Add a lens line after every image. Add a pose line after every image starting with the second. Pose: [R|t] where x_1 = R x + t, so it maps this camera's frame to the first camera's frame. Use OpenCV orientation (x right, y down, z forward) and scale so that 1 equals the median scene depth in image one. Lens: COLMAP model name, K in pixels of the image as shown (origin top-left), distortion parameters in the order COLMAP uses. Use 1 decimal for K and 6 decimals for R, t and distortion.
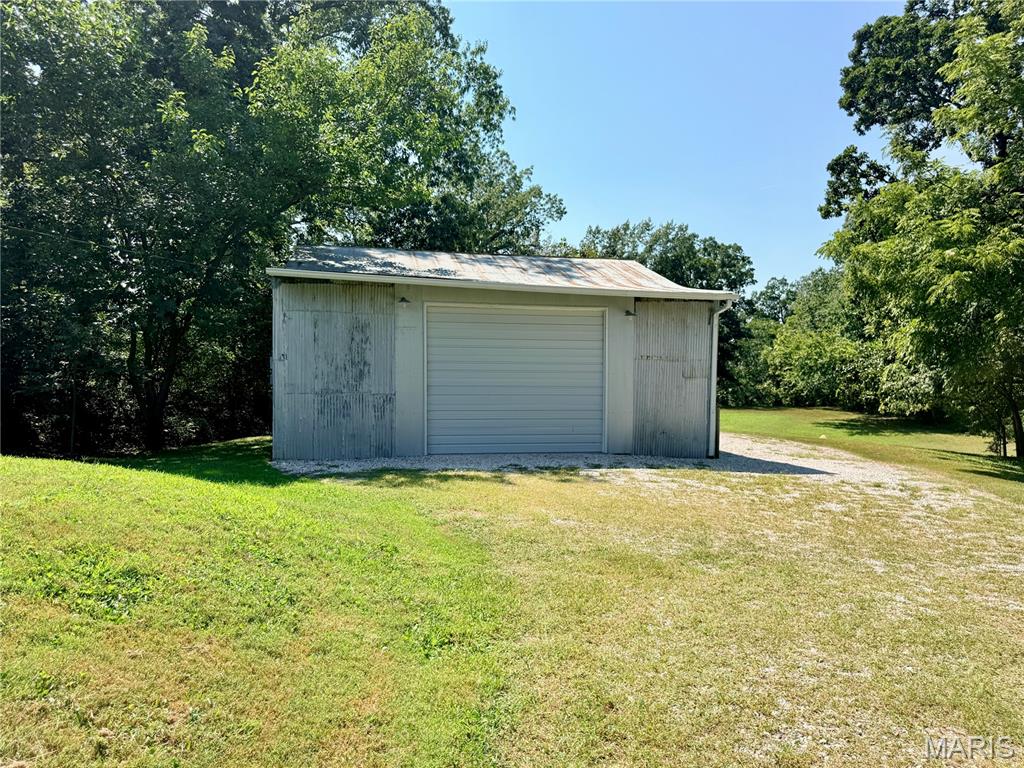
lens RADIAL K [[714.1, 0, 512.0], [0, 714.1, 384.0], [0, 0, 1]] dist [0.054007, -0.066178]
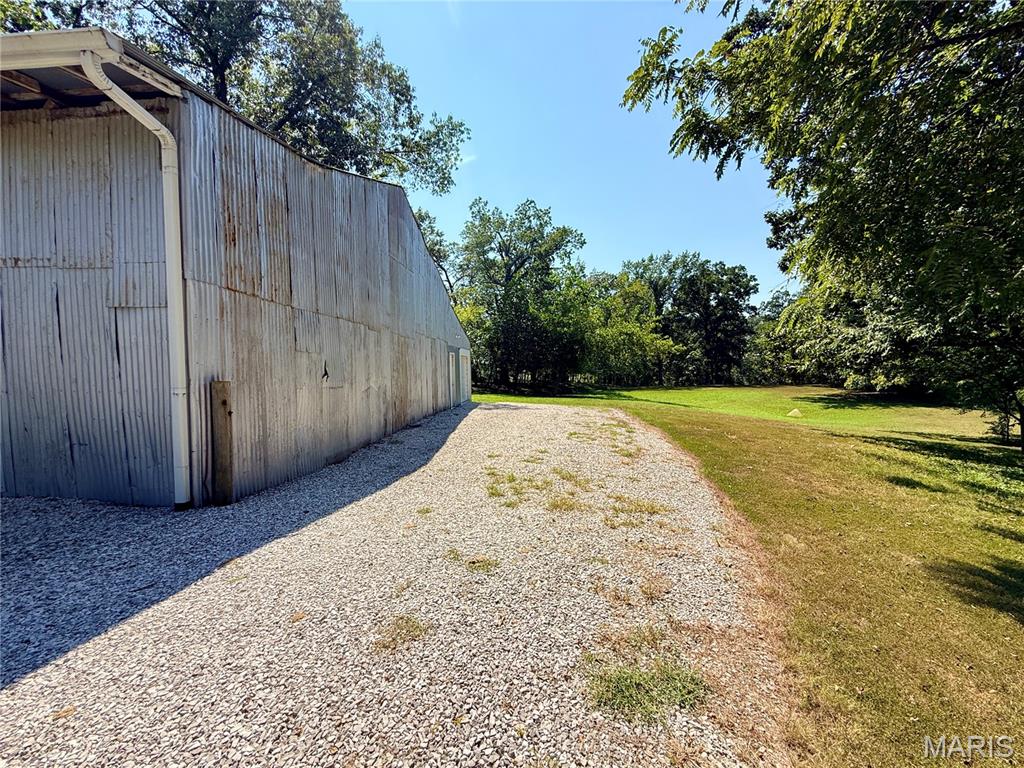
lens RADIAL K [[403.9, 0, 512.0], [0, 403.9, 384.0], [0, 0, 1]] dist [0.000287, -0.000141]
pose [[0.964489, -0.017019, -0.263575, 0.100875], [0.022320, 0.999604, 0.017133, 0.006694], [0.263180, -0.022408, 0.964487, 0.162470]]
